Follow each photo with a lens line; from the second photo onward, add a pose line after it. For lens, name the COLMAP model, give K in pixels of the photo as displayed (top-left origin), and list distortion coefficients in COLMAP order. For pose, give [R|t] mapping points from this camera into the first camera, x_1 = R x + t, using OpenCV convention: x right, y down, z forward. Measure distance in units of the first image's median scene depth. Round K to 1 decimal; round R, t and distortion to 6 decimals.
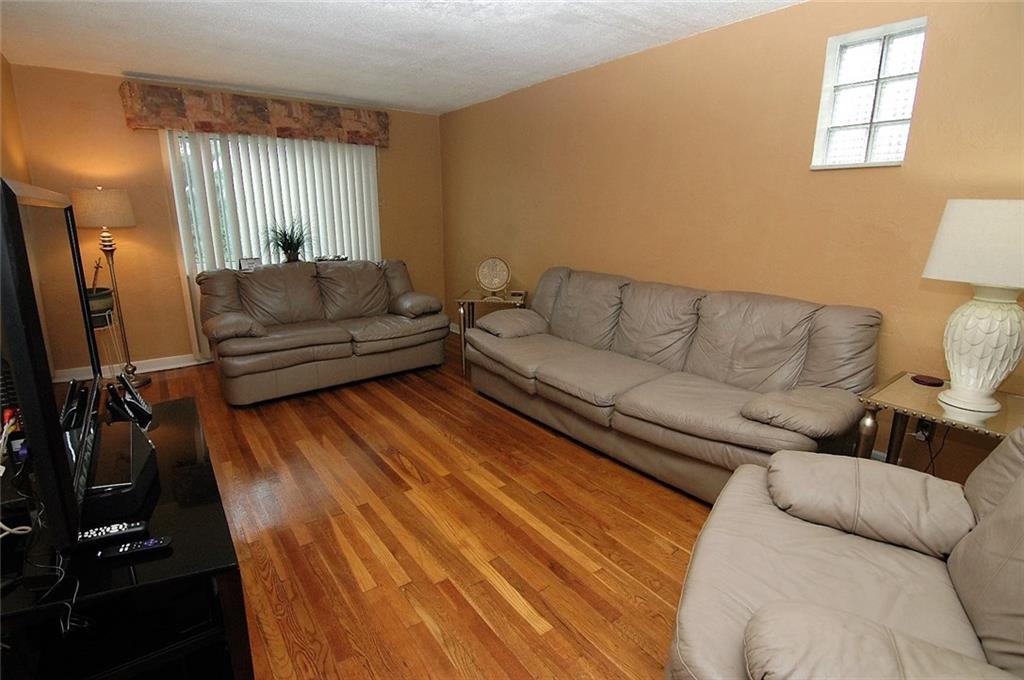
lens RADIAL K [[495.1, 0, 506.6], [0, 495.1, 339.2], [0, 0, 1]] dist [-0.001144, -0.012362]
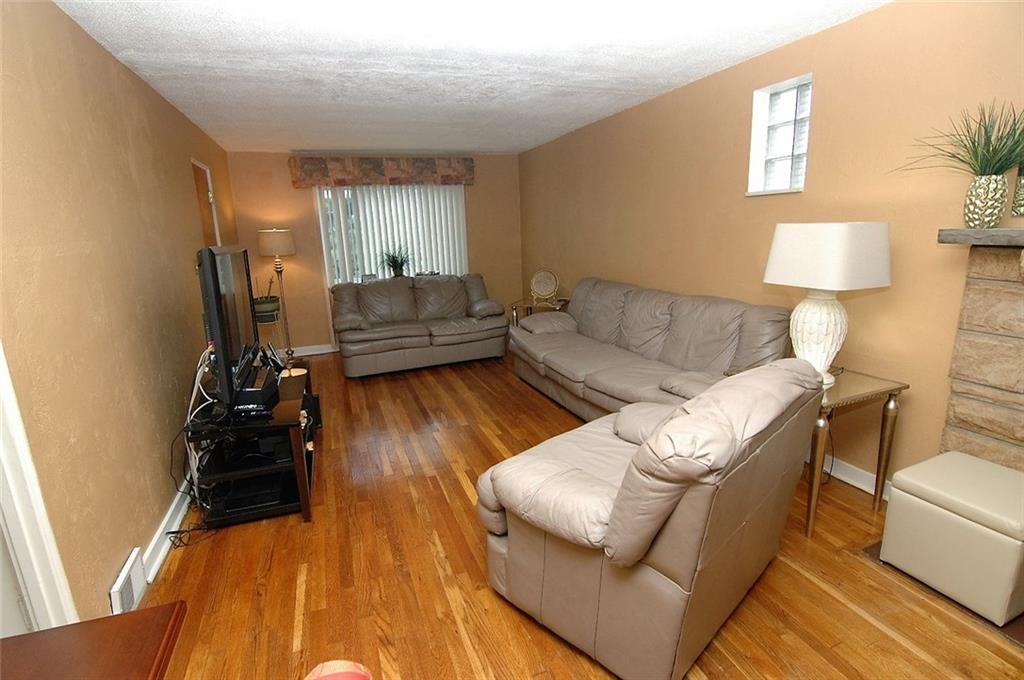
lens RADIAL K [[495.1, 0, 506.6], [0, 495.1, 339.2], [0, 0, 1]] dist [-0.001144, -0.012362]
pose [[0.960337, 0.019396, -0.278167, 0.275713], [-0.025820, 0.999477, -0.019449, 0.037624], [0.277644, 0.025860, 0.960336, -0.242834]]
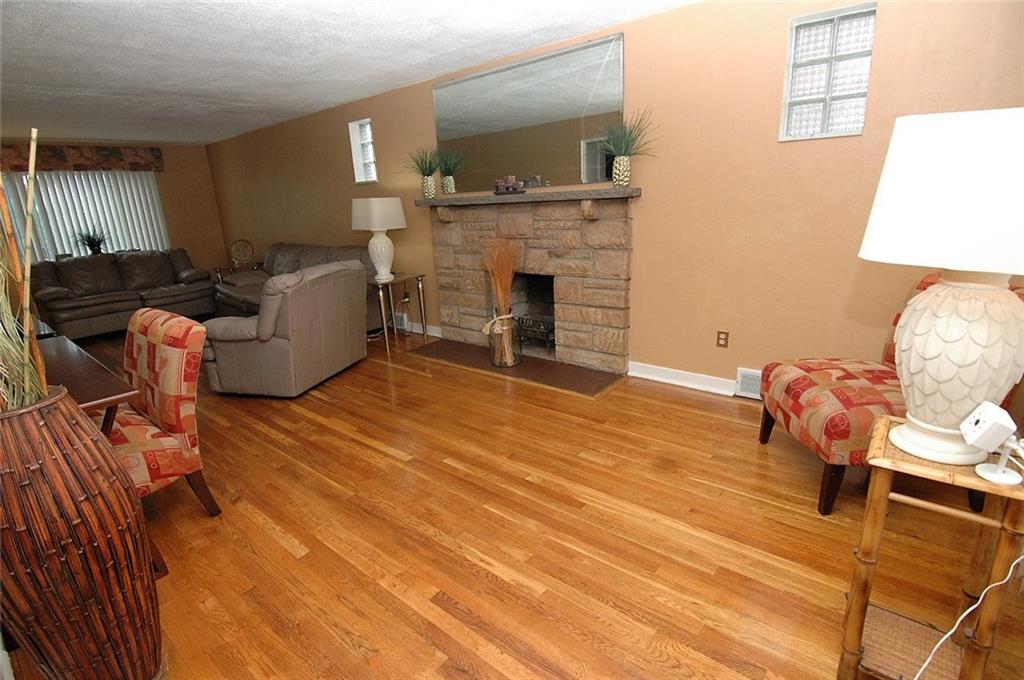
lens RADIAL K [[495.1, 0, 506.6], [0, 495.1, 339.2], [0, 0, 1]] dist [-0.001144, -0.012362]
pose [[0.969858, -0.114417, 0.215138, 0.503994], [0.110499, 0.993418, 0.030193, 0.229535], [-0.217177, -0.005511, 0.976117, -0.859938]]
